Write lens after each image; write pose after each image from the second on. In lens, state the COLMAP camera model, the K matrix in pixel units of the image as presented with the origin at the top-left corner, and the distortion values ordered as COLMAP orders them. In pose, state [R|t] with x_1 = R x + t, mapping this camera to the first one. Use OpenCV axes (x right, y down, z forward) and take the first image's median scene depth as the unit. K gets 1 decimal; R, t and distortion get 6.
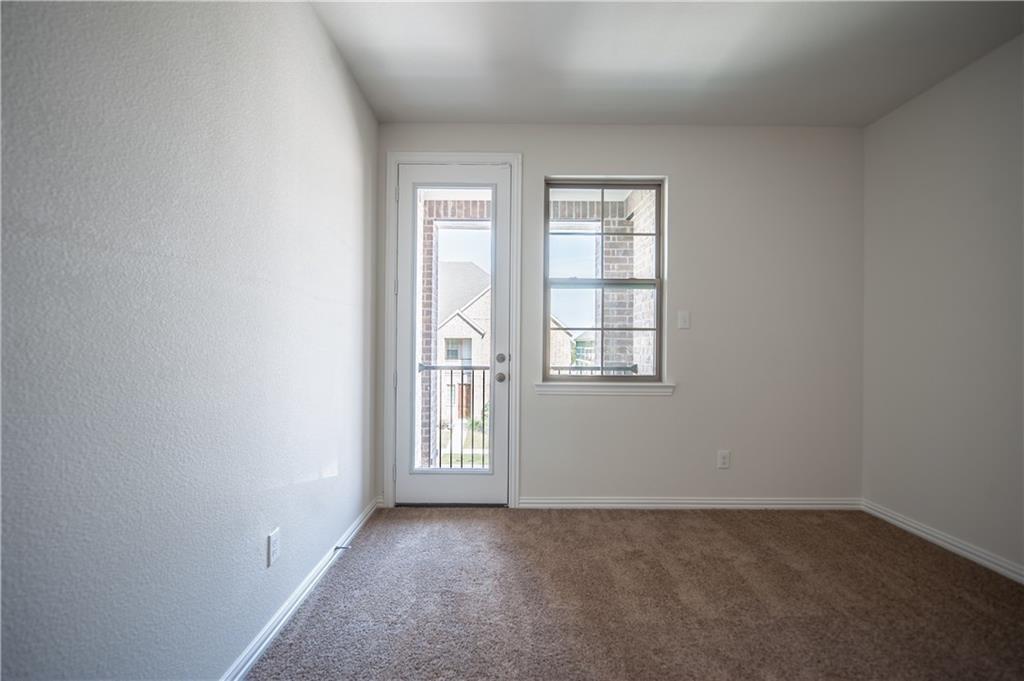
lens RADIAL K [[470.1, 0, 512.0], [0, 470.1, 340.5], [0, 0, 1]] dist [-0.006622, -0.000505]
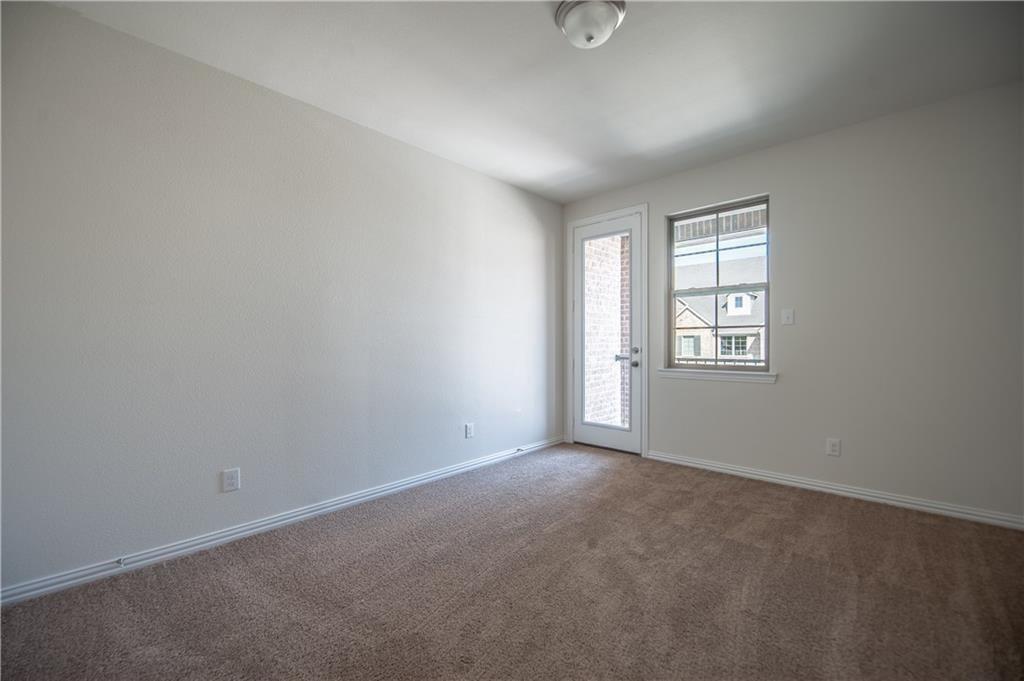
lens RADIAL K [[413.7, 0, 503.8], [0, 413.7, 345.5], [0, 0, 1]] dist [-0.014308, -0.002400]
pose [[0.717642, -0.005272, -0.696392, 0.568952], [0.009602, 0.999951, 0.002326, 0.016004], [0.696346, -0.008356, 0.717658, -0.175608]]
